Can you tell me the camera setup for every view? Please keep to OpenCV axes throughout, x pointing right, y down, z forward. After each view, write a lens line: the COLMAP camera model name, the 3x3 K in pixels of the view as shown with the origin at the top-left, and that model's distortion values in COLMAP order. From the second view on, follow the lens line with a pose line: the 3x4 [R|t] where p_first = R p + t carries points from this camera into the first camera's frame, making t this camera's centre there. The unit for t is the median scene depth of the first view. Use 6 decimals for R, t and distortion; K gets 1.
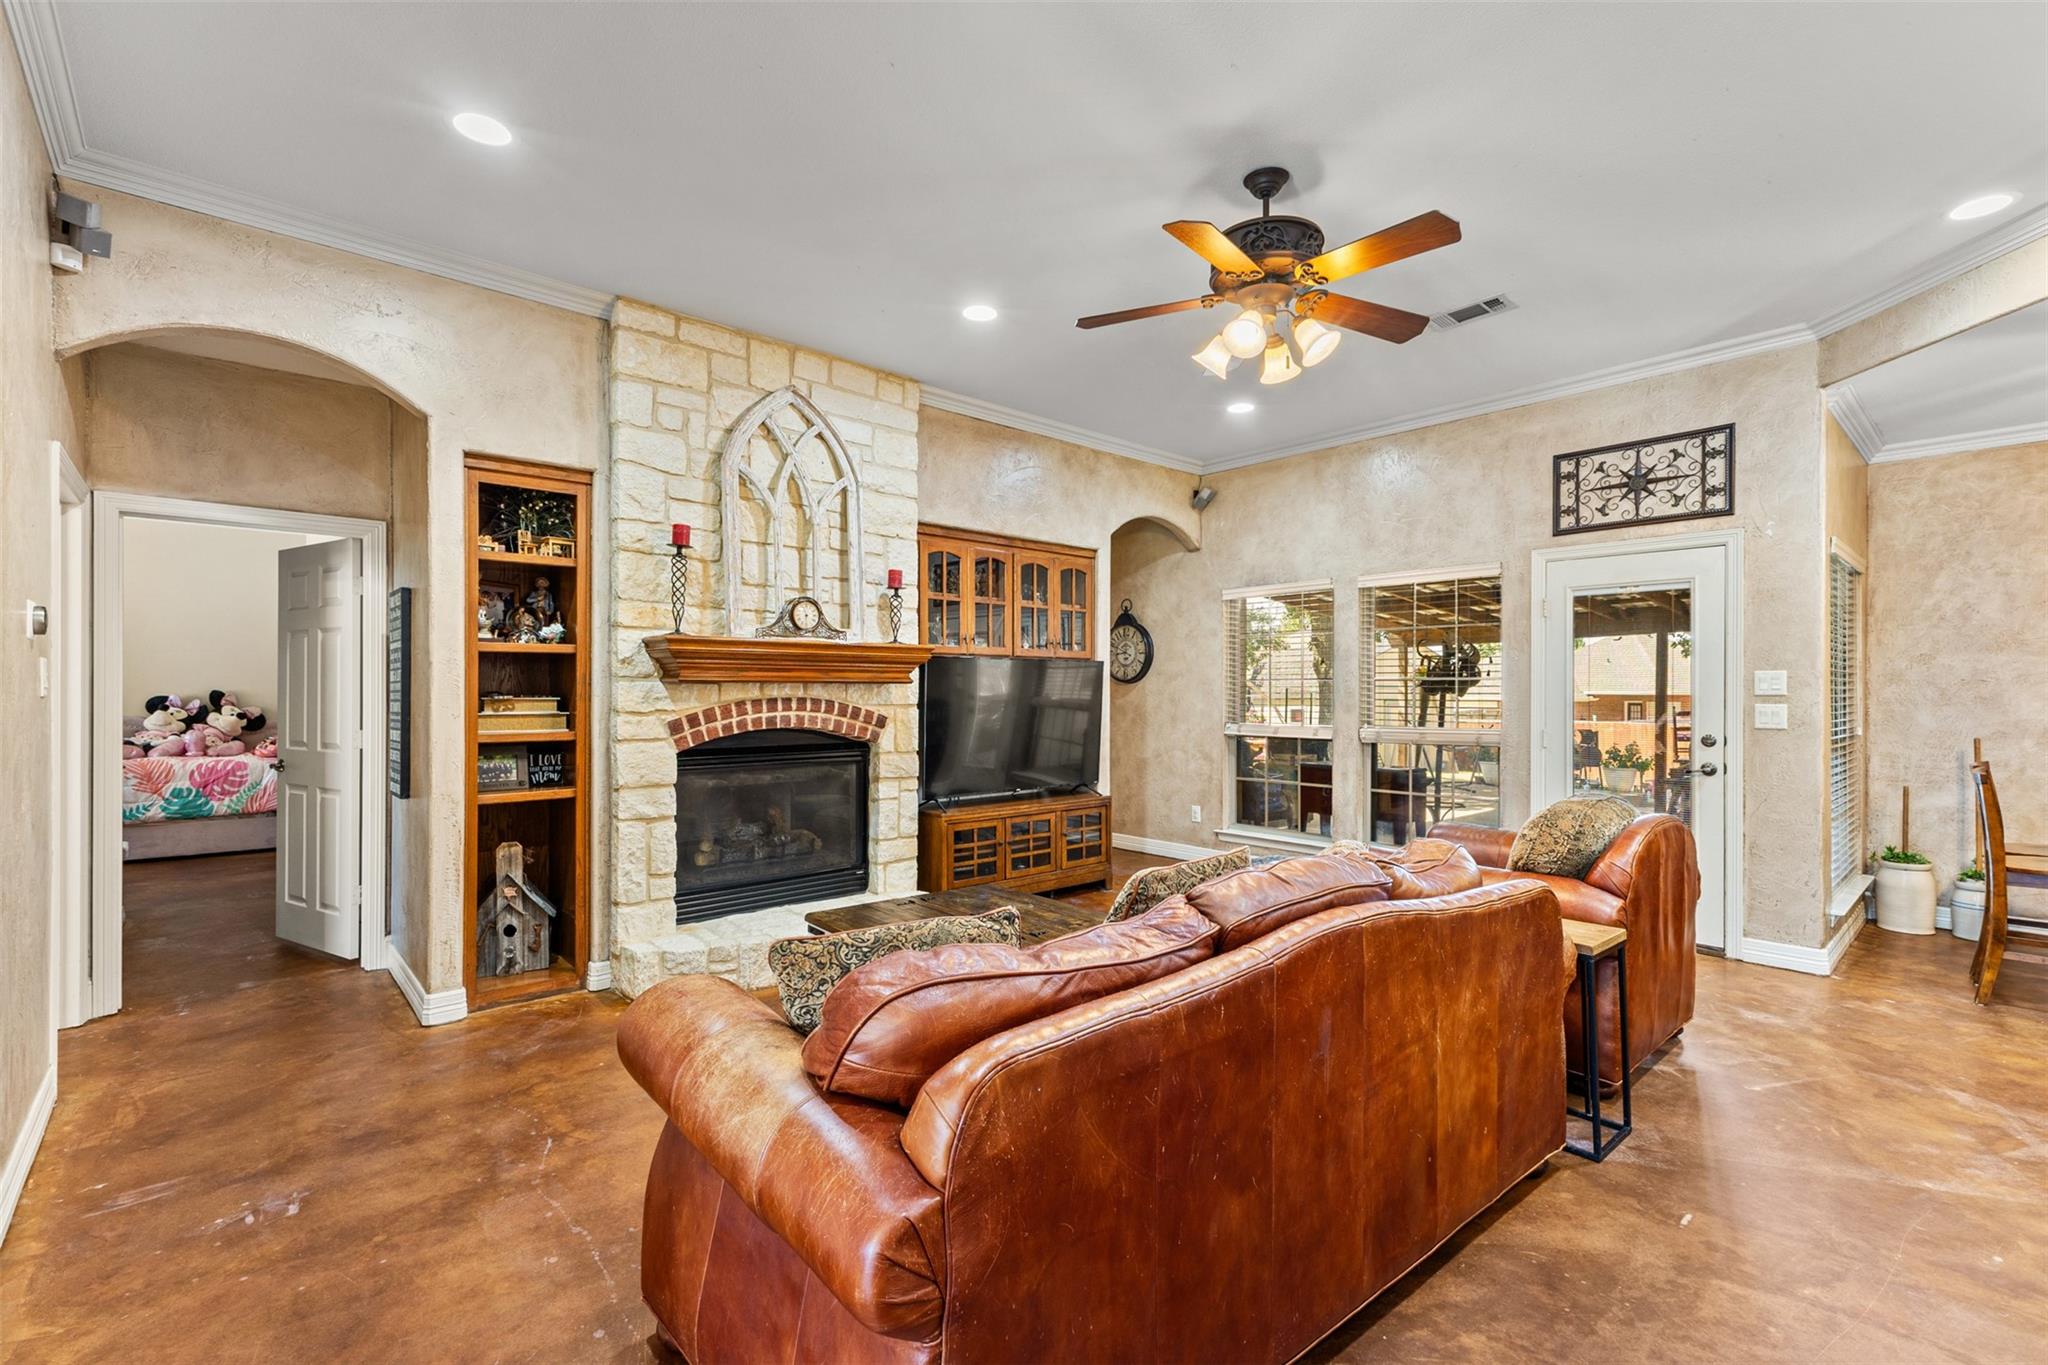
lens RADIAL K [[903.1, 0, 1027.0], [0, 903.1, 690.7], [0, 0, 1]] dist [0.000705, -0.000444]
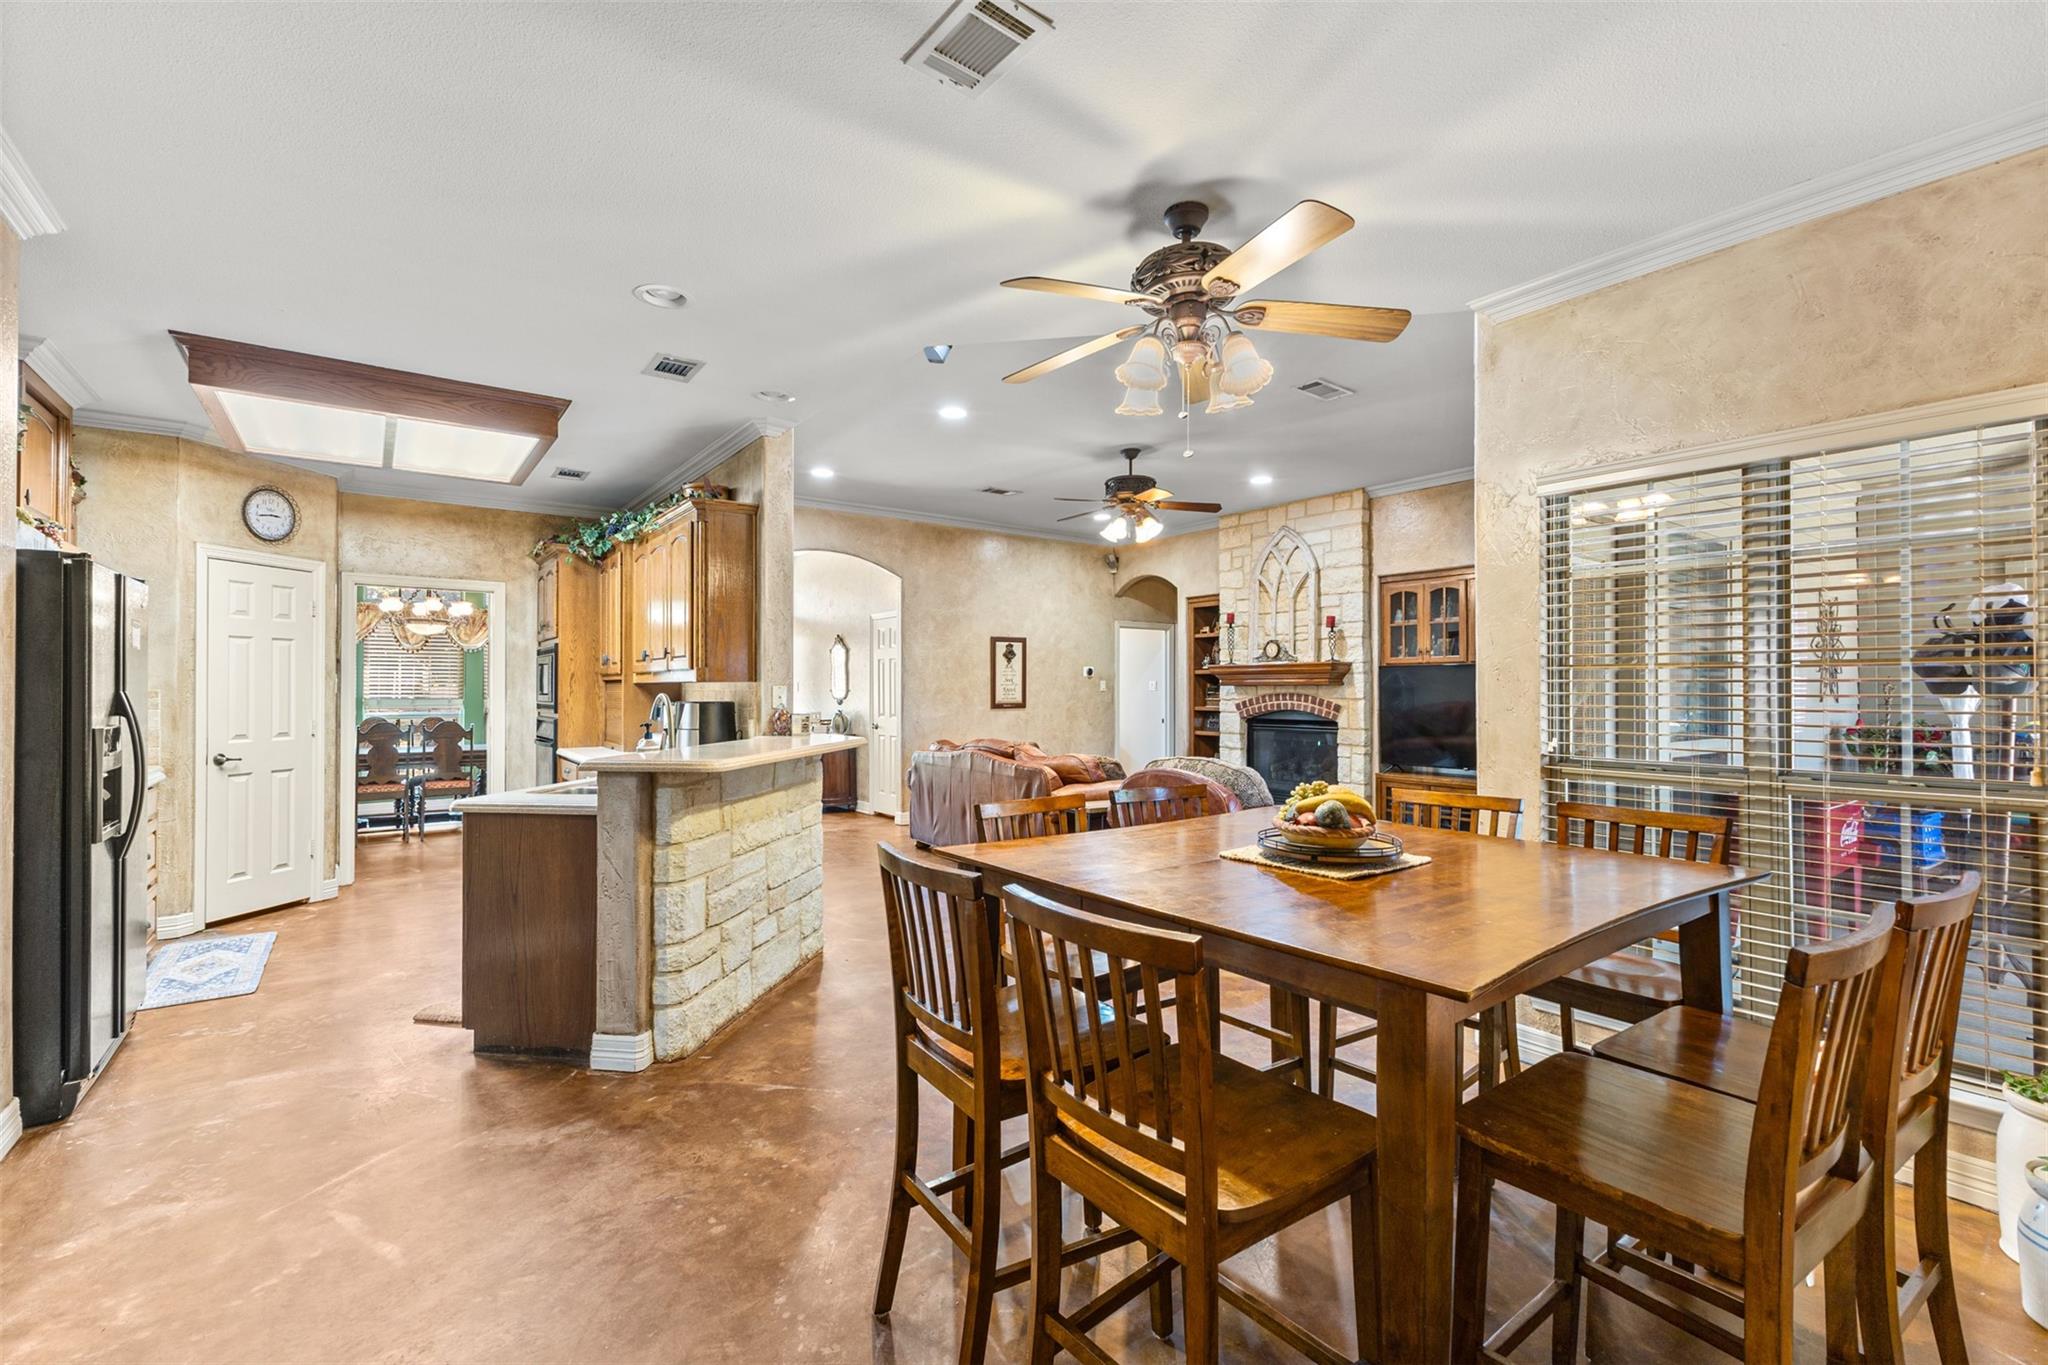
lens RADIAL K [[877.9, 0, 1024.0], [0, 877.9, 682.5], [0, 0, 1]] dist [0.001924, -0.000703]
pose [[-0.092690, -0.009985, -0.995645, 1.443921], [0.001940, 0.999946, -0.010208, 0.002565], [0.995693, -0.002878, -0.092666, 0.577754]]
